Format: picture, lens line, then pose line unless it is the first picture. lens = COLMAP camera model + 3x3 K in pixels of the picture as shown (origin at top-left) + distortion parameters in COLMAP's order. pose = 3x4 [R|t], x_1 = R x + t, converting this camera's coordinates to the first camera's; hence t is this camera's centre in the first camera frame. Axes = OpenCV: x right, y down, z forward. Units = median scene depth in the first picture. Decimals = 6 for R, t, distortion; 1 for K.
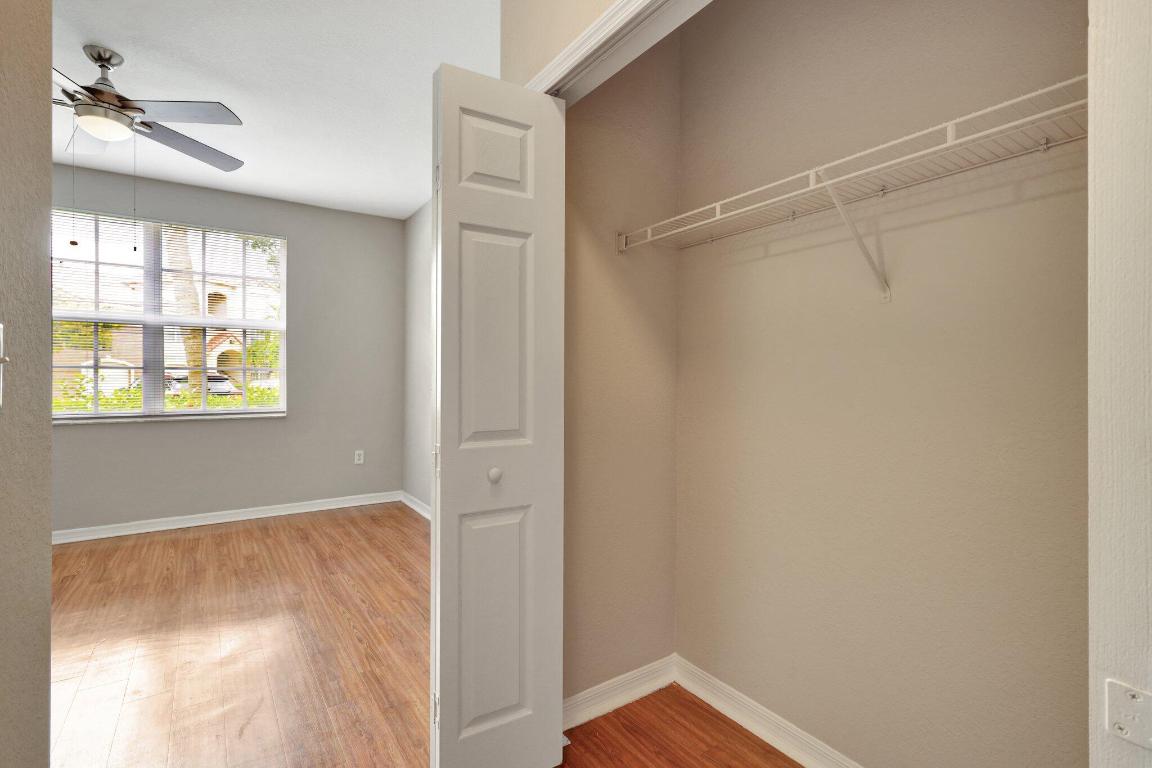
lens RADIAL K [[542.9, 0, 576.0], [0, 542.9, 359.1], [0, 0, 1]] dist [-0.000483, 0.000271]
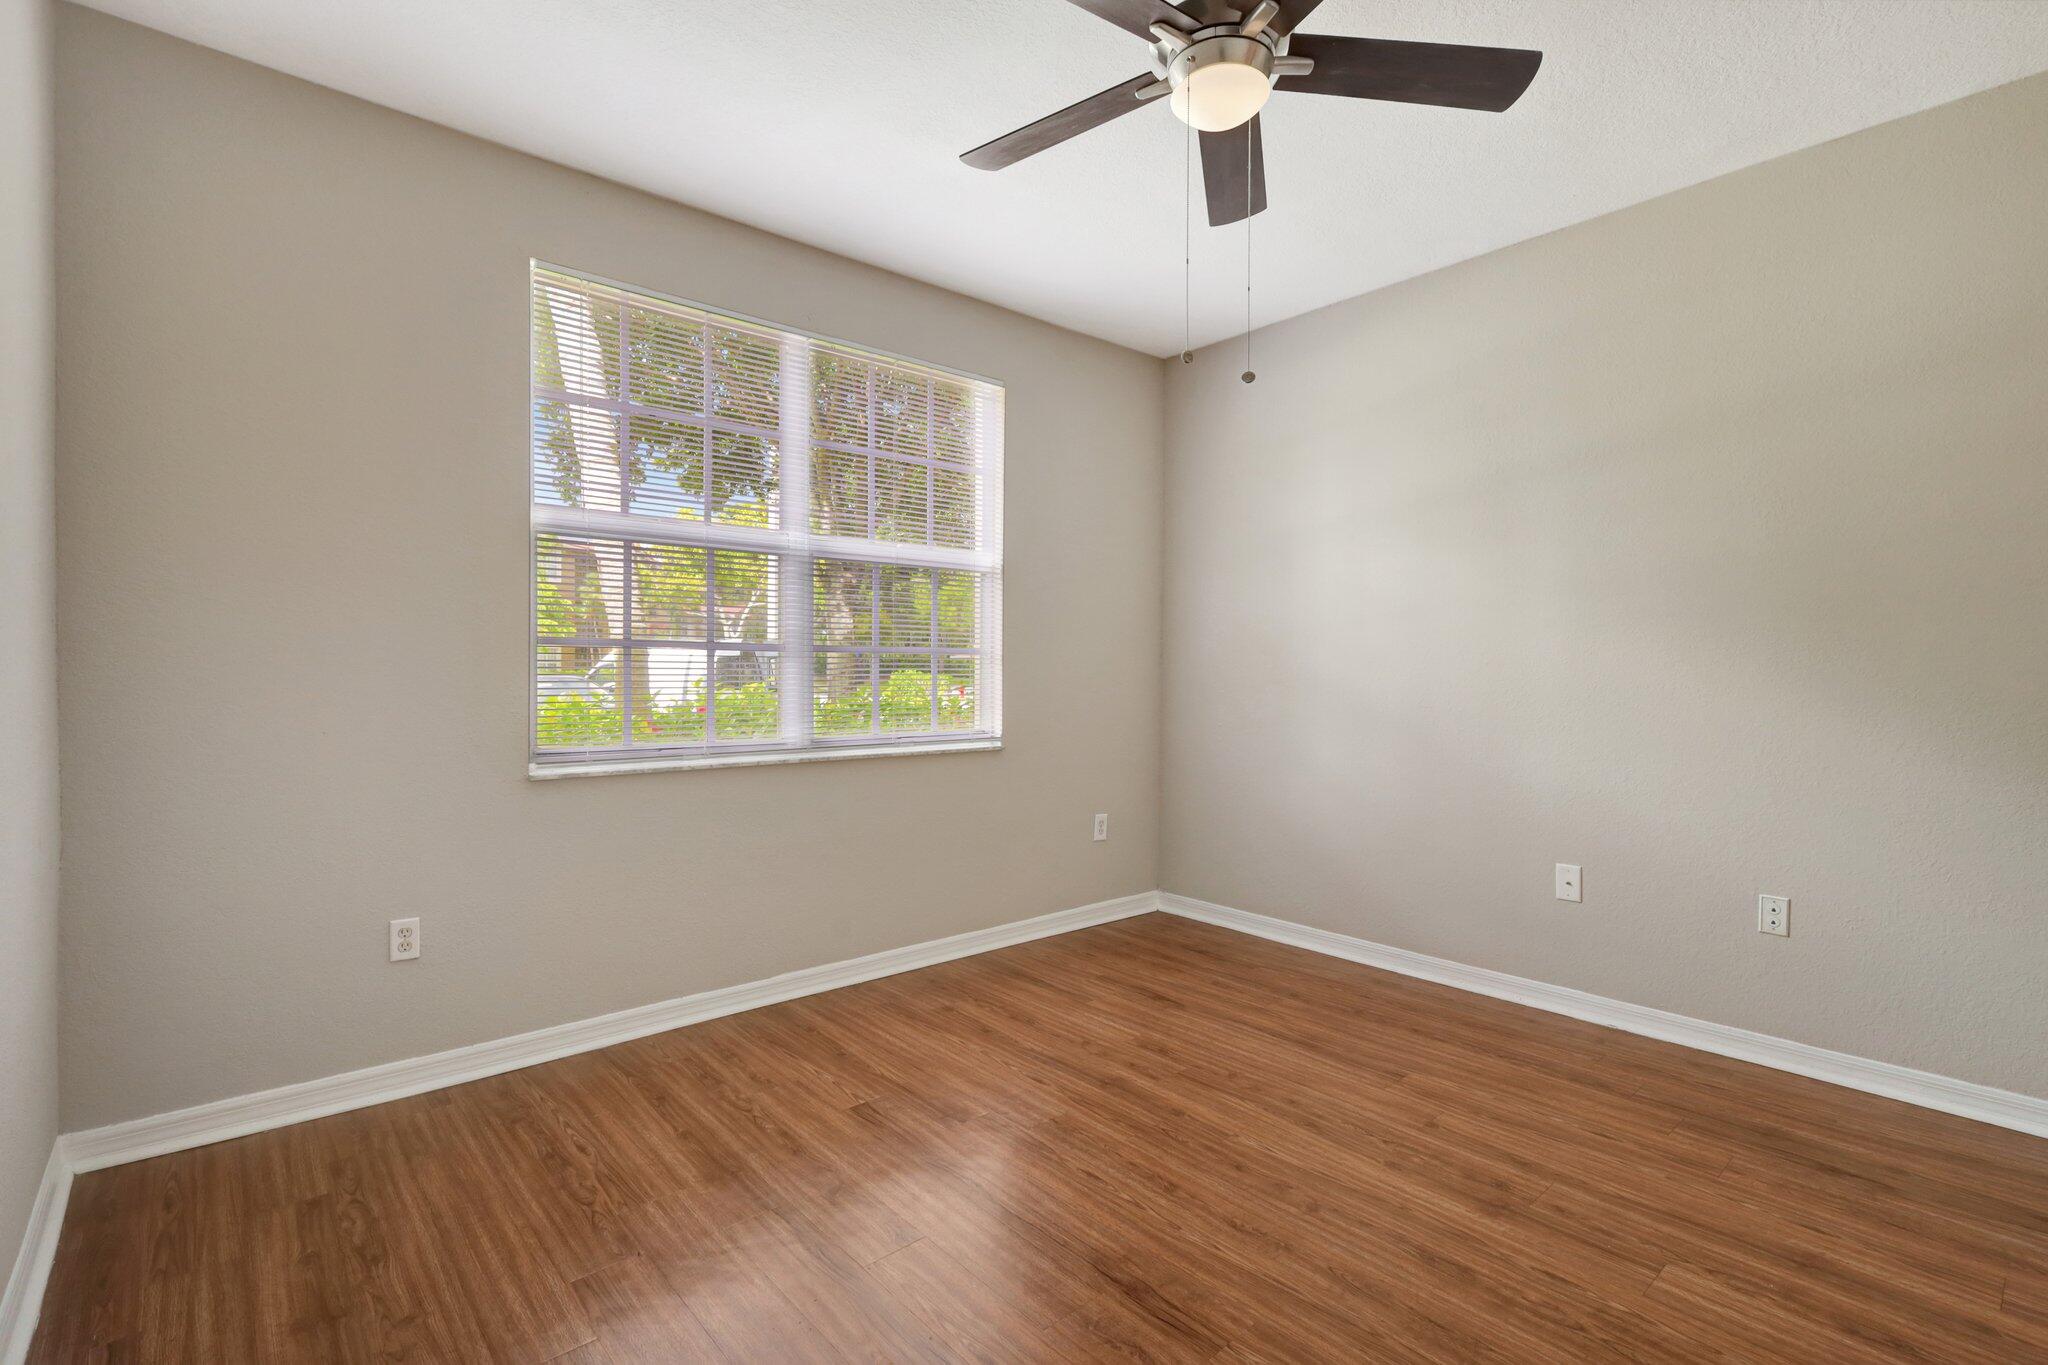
lens RADIAL K [[961.1, 0, 1030.4], [0, 961.1, 679.9], [0, 0, 1]] dist [0.000341, 0.000639]
pose [[0.992677, 0.002301, 0.120774, -0.757334], [-0.008220, 0.998788, 0.048532, 0.002856], [-0.120516, -0.049169, 0.991493, 0.176699]]
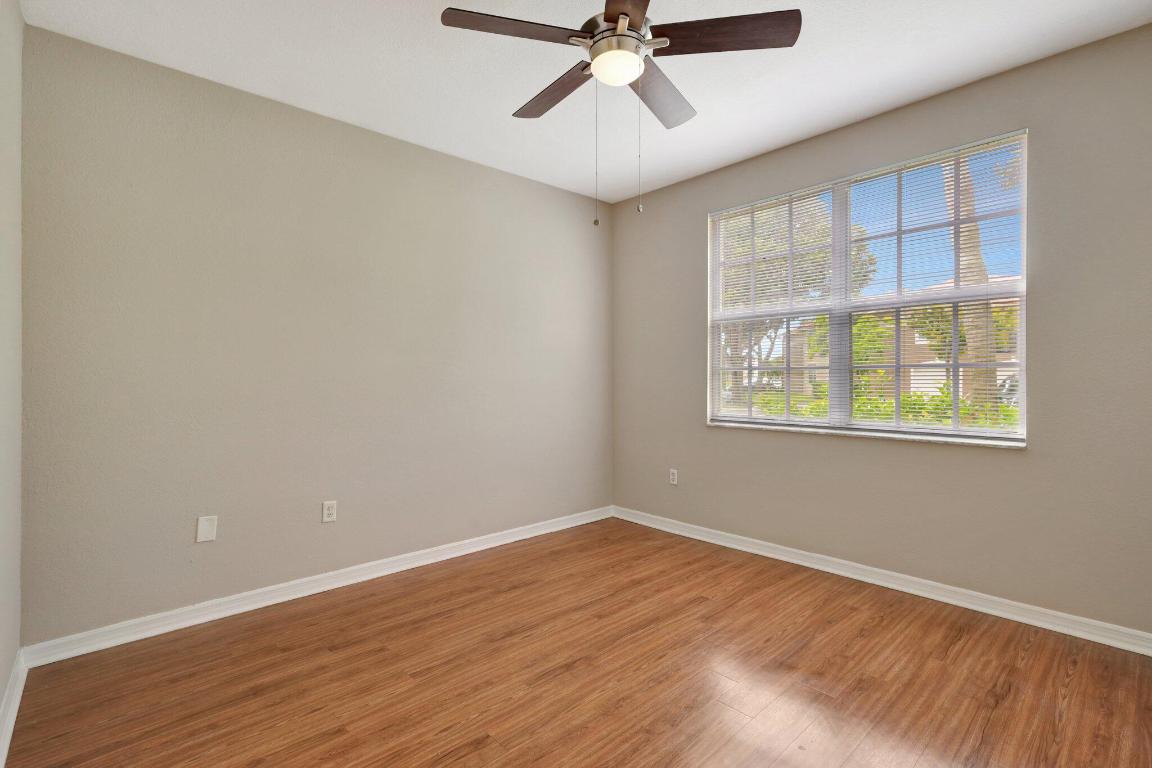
lens RADIAL K [[540.6, 0, 579.6], [0, 540.6, 382.5], [0, 0, 1]] dist [0.000341, 0.000639]
pose [[0.134529, -0.000227, -0.990910, -0.057115], [0.034472, 0.999396, 0.004451, 0.024740], [0.990310, -0.034757, 0.134455, 0.585778]]
